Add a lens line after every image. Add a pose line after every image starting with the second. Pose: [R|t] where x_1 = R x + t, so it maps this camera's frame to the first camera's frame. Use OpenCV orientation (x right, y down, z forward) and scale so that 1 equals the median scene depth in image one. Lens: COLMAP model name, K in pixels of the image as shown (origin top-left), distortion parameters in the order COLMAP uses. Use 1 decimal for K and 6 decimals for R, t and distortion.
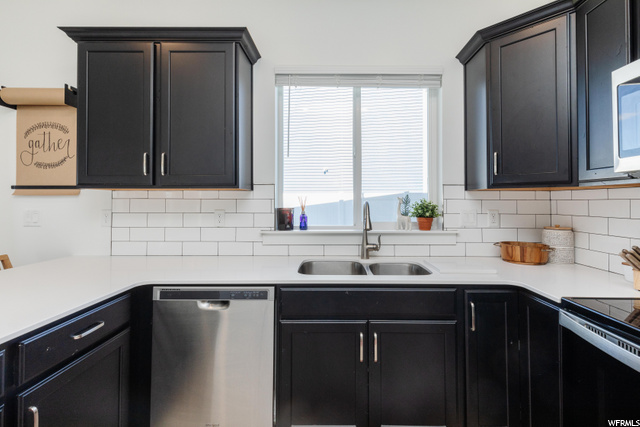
lens RADIAL K [[294.8, 0, 334.8], [0, 294.8, 195.9], [0, 0, 1]] dist [0.001521, 0.000190]
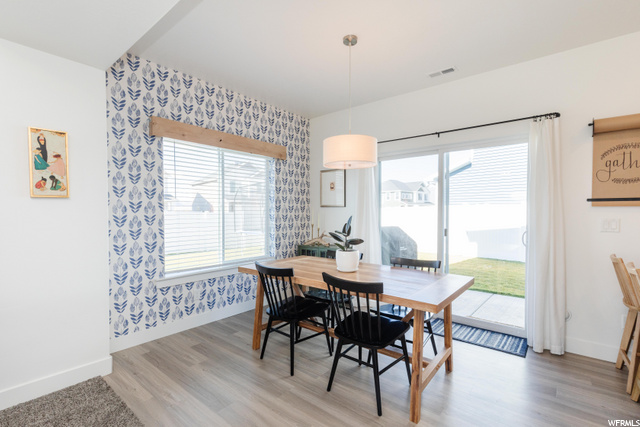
lens RADIAL K [[299.7, 0, 319.7], [0, 299.7, 216.4], [0, 0, 1]] dist [0.003913, 0.000192]
pose [[0.766302, 0.010910, -0.642388, -1.149273], [0.011122, 0.999481, 0.030243, -0.011532], [0.642384, -0.030320, 0.765783, -0.701659]]
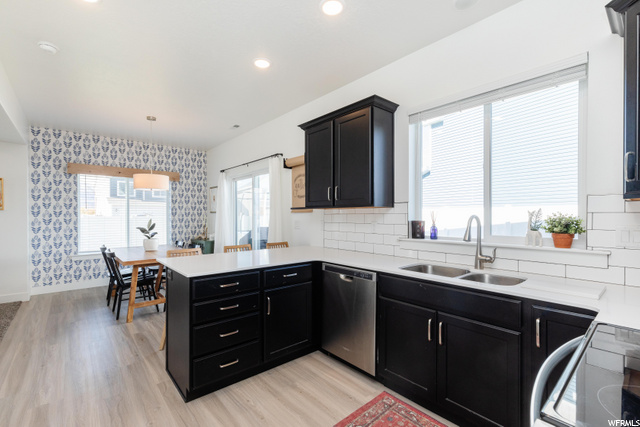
lens RADIAL K [[287.9, 0, 319.6], [0, 287.9, 216.0], [0, 0, 1]] dist [0.001695, 0.000163]
pose [[0.653504, -0.001022, -0.756922, 0.491584], [0.016537, 0.999780, 0.012927, -0.001906], [0.756742, -0.020965, 0.653377, -0.113274]]
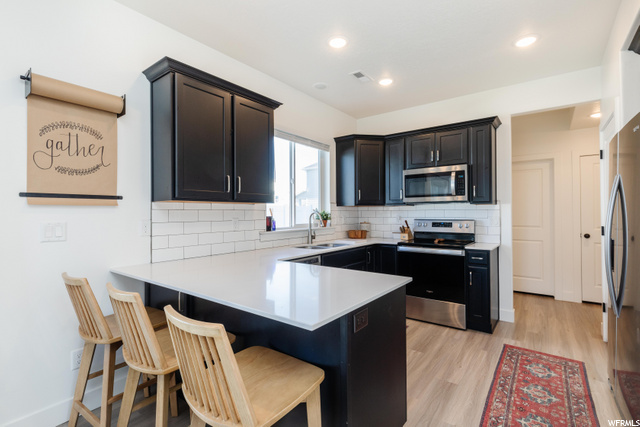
lens RADIAL K [[301.5, 0, 319.0], [0, 301.5, 211.7], [0, 0, 1]] dist [-0.000702, -0.000263]
pose [[0.605423, -0.001933, 0.795901, -1.258181], [-0.009625, 0.999906, 0.009750, 0.001121], [-0.795846, -0.013563, 0.605348, -0.133349]]
